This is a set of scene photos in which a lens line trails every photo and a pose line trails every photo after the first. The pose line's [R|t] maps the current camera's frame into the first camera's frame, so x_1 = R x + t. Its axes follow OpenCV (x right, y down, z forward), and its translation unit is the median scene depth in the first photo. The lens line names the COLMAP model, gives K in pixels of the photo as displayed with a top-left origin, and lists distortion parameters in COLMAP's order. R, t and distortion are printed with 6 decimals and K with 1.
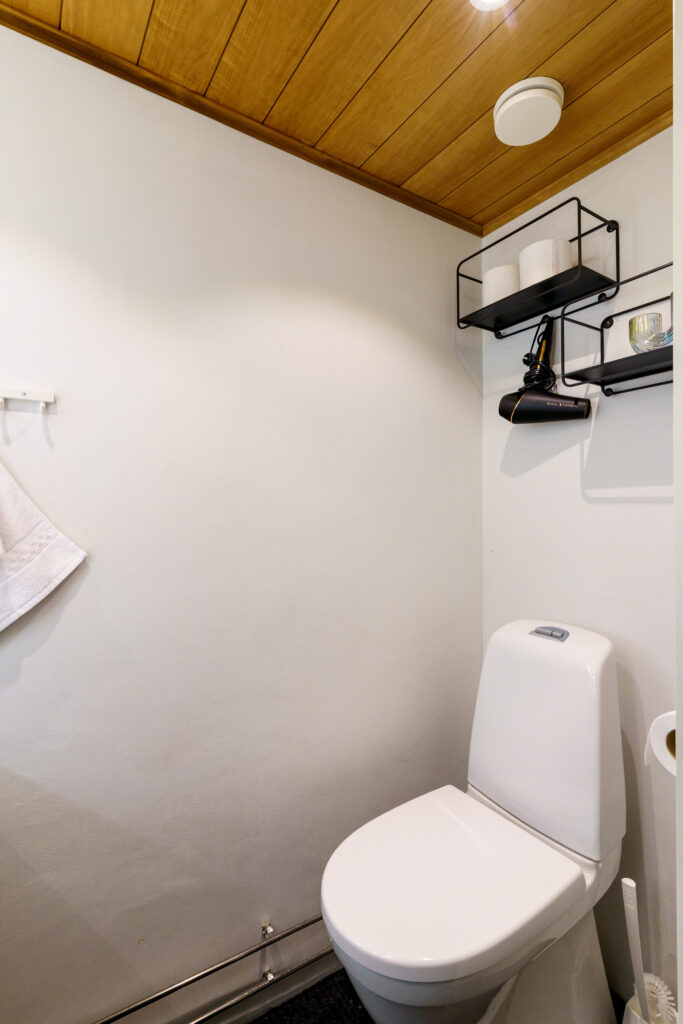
lens RADIAL K [[495.5, 0, 337.6], [0, 495.5, 512.6], [0, 0, 1]] dist [0.005172, -0.001412]
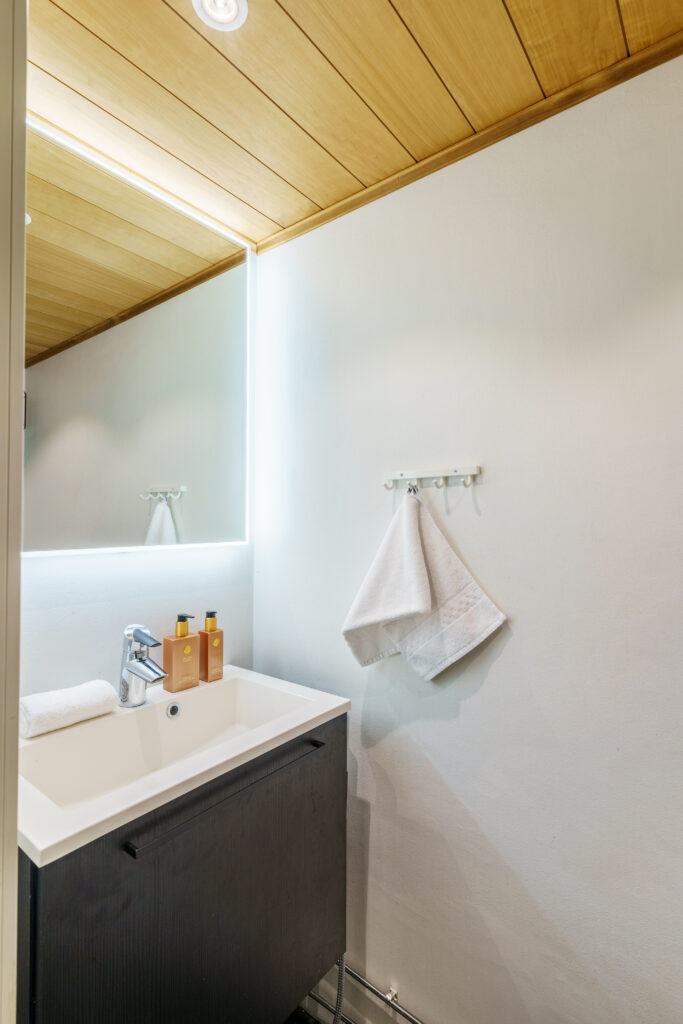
lens RADIAL K [[495.5, 0, 337.6], [0, 495.5, 512.6], [0, 0, 1]] dist [0.005172, -0.001412]
pose [[0.326186, -0.012323, -0.945225, 0.359668], [0.004254, 0.999924, -0.011569, -0.126964], [0.945296, -0.000247, 0.326214, 0.355051]]
